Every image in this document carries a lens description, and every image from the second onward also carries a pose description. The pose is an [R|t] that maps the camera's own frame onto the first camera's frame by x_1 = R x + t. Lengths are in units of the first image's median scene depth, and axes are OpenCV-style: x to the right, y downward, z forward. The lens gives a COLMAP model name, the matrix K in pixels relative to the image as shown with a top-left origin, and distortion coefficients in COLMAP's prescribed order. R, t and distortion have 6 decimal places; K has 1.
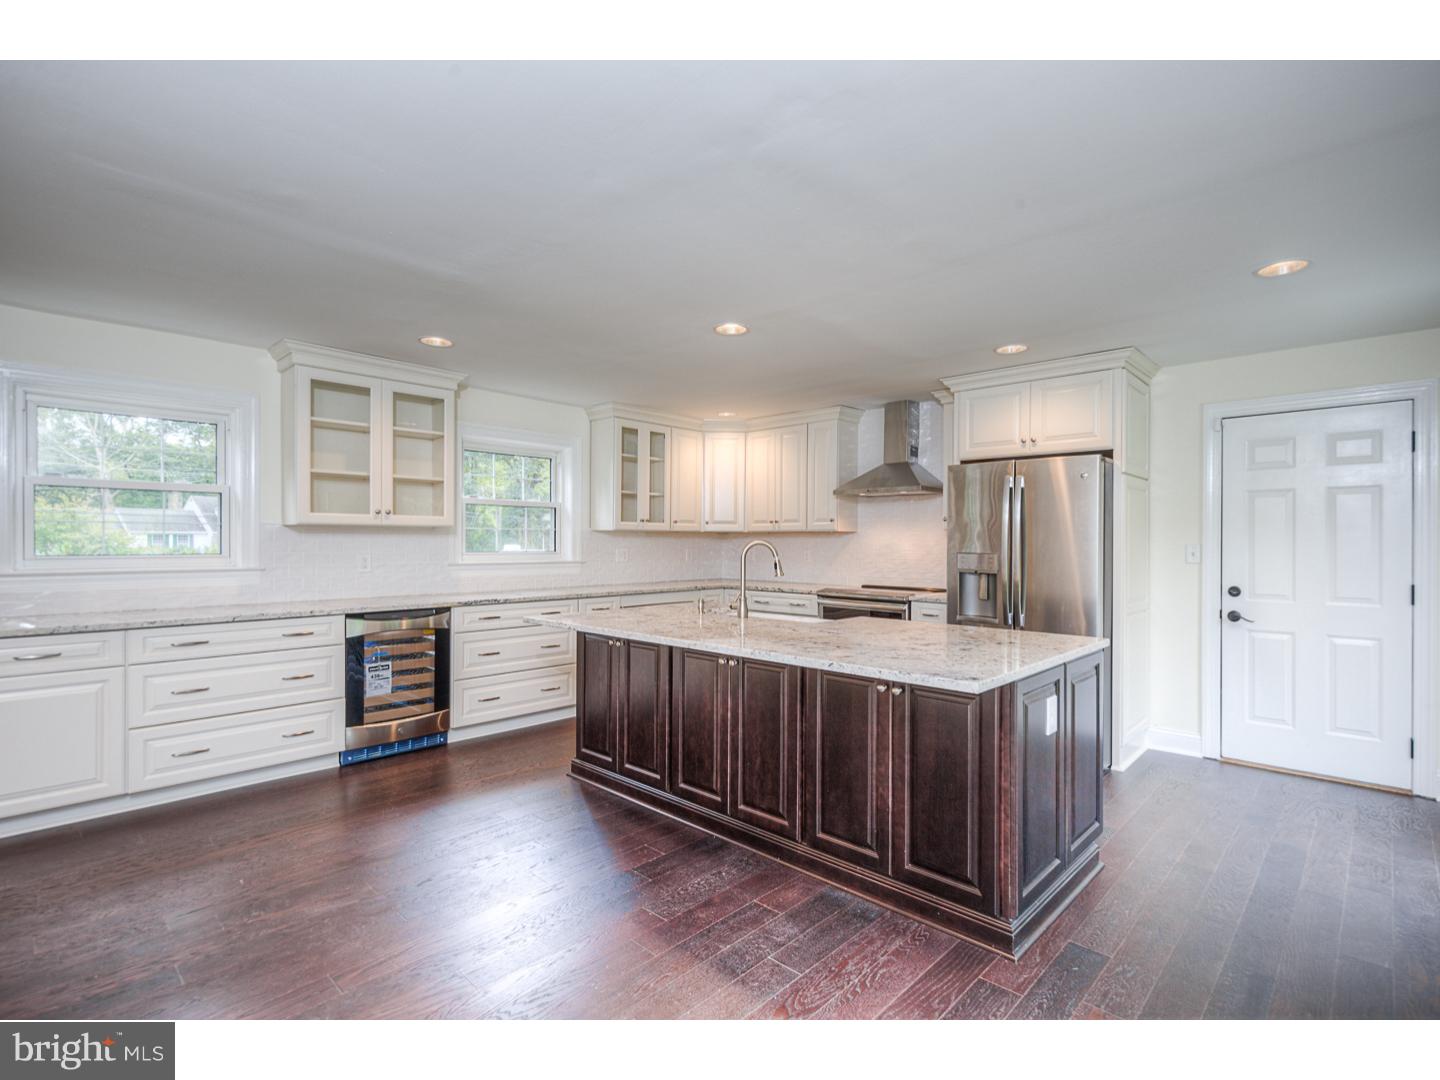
lens RADIAL K [[698.8, 0, 747.8], [0, 698.8, 541.7], [0, 0, 1]] dist [0.000317, 0.000141]
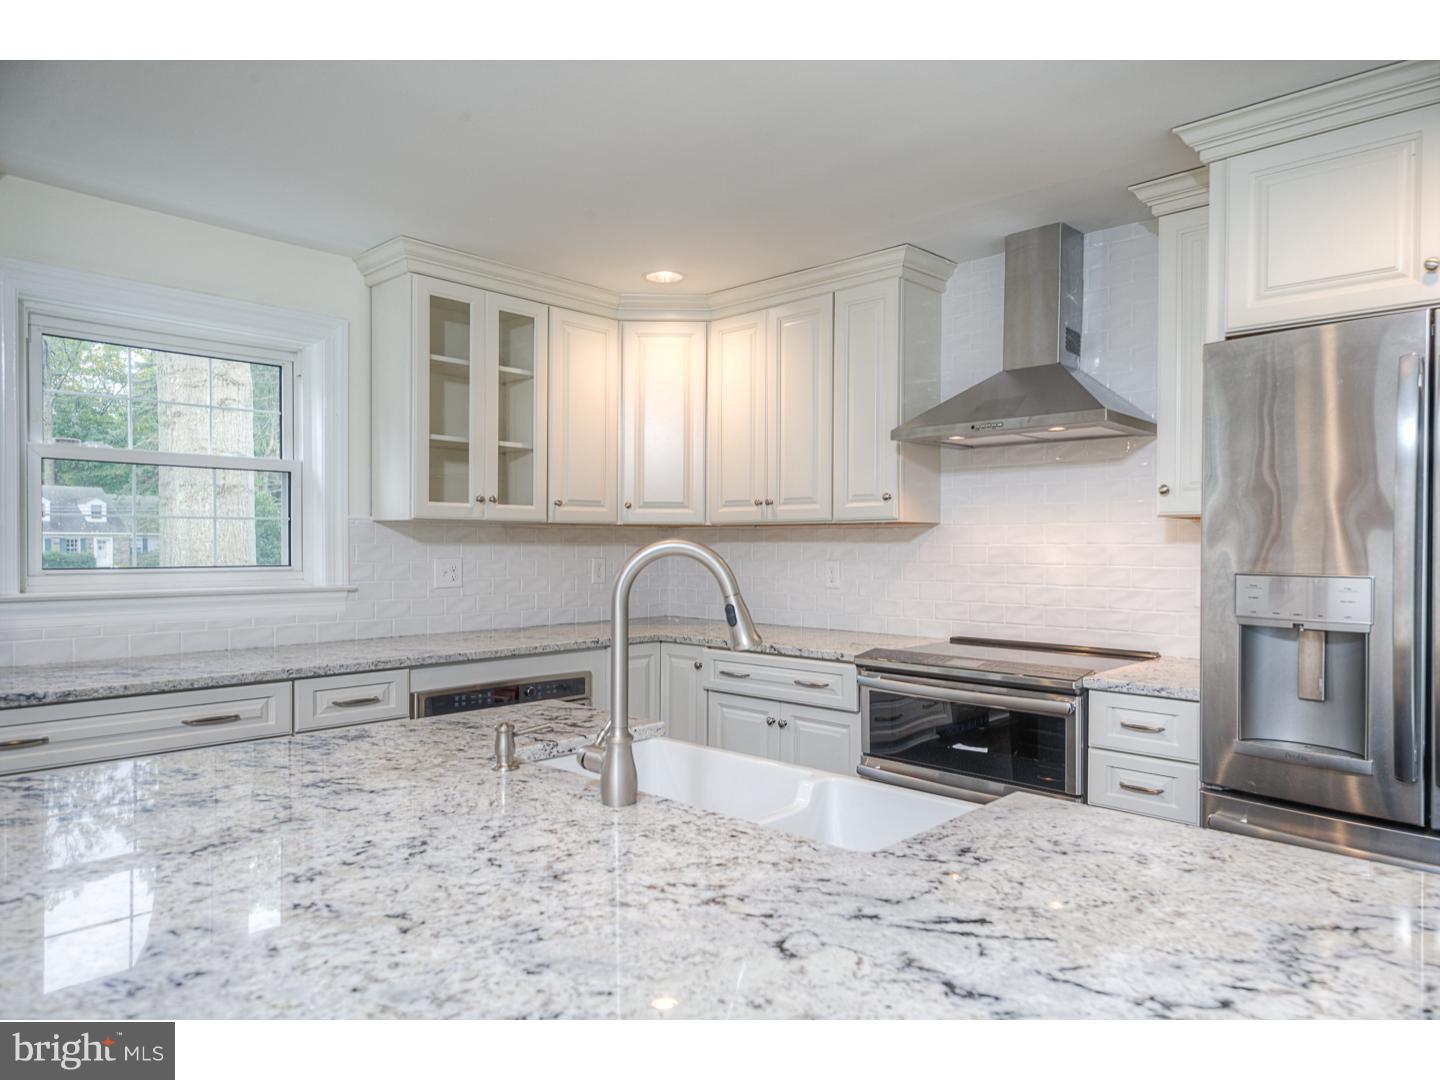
lens RADIAL K [[950.7, 0, 715.5], [0, 950.7, 547.8], [0, 0, 1]] dist [0.011292, 0.000423]
pose [[0.999223, -0.001188, -0.039387, 0.032328], [0.001386, 0.999987, 0.004998, -0.001067], [0.039380, -0.005049, 0.999212, 0.374034]]
